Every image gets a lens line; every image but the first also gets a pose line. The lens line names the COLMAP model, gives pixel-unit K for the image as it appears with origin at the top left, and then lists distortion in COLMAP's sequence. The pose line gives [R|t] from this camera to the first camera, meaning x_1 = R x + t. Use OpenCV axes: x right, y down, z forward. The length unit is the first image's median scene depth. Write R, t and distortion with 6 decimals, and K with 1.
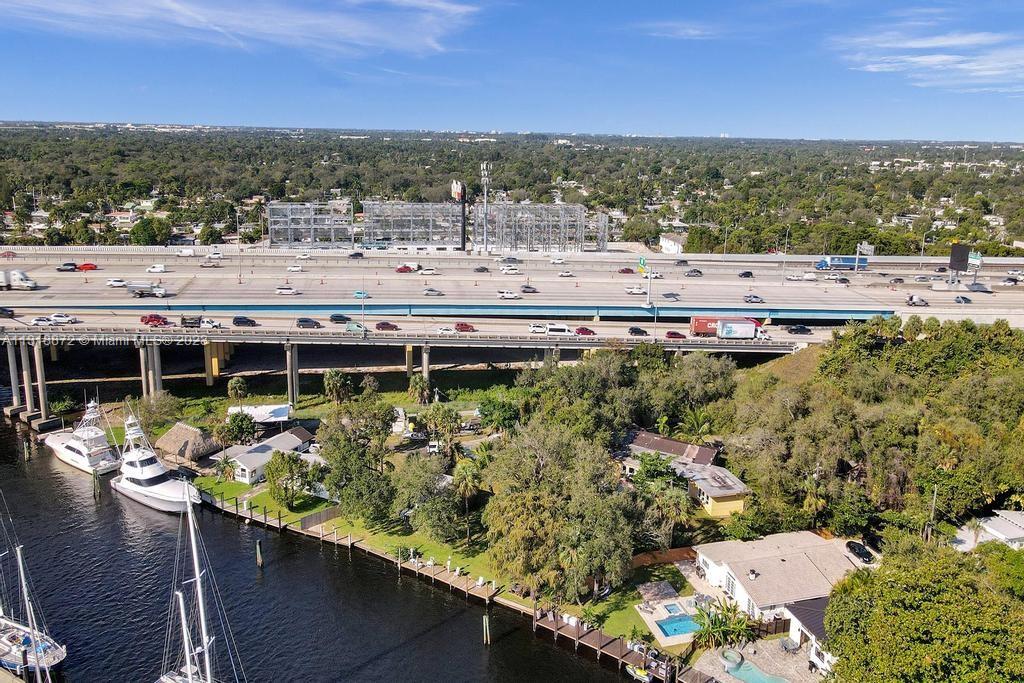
lens RADIAL K [[729.6, 0, 507.9], [0, 729.6, 341.9], [0, 0, 1]] dist [0.011196, 0.004422]
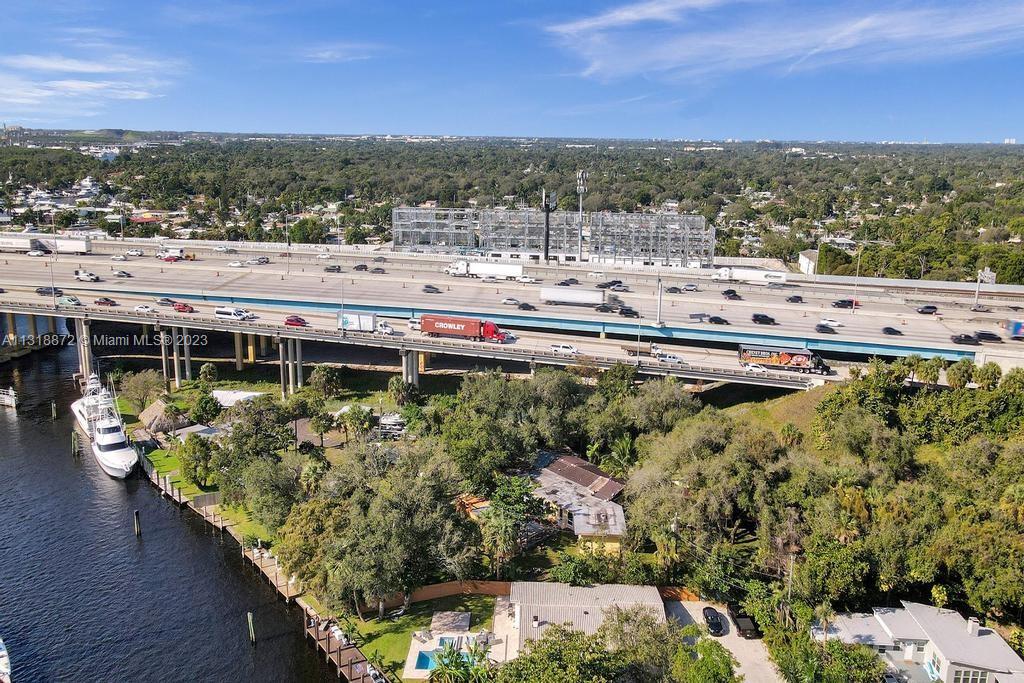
lens RADIAL K [[729.6, 0, 510.6], [0, 729.6, 339.7], [0, 0, 1]] dist [0.011196, 0.004422]
pose [[0.955345, 0.073660, -0.286164, 0.311580], [-0.077689, 0.996974, -0.002734, -0.015686], [0.285097, 0.024844, 0.958177, 0.063512]]
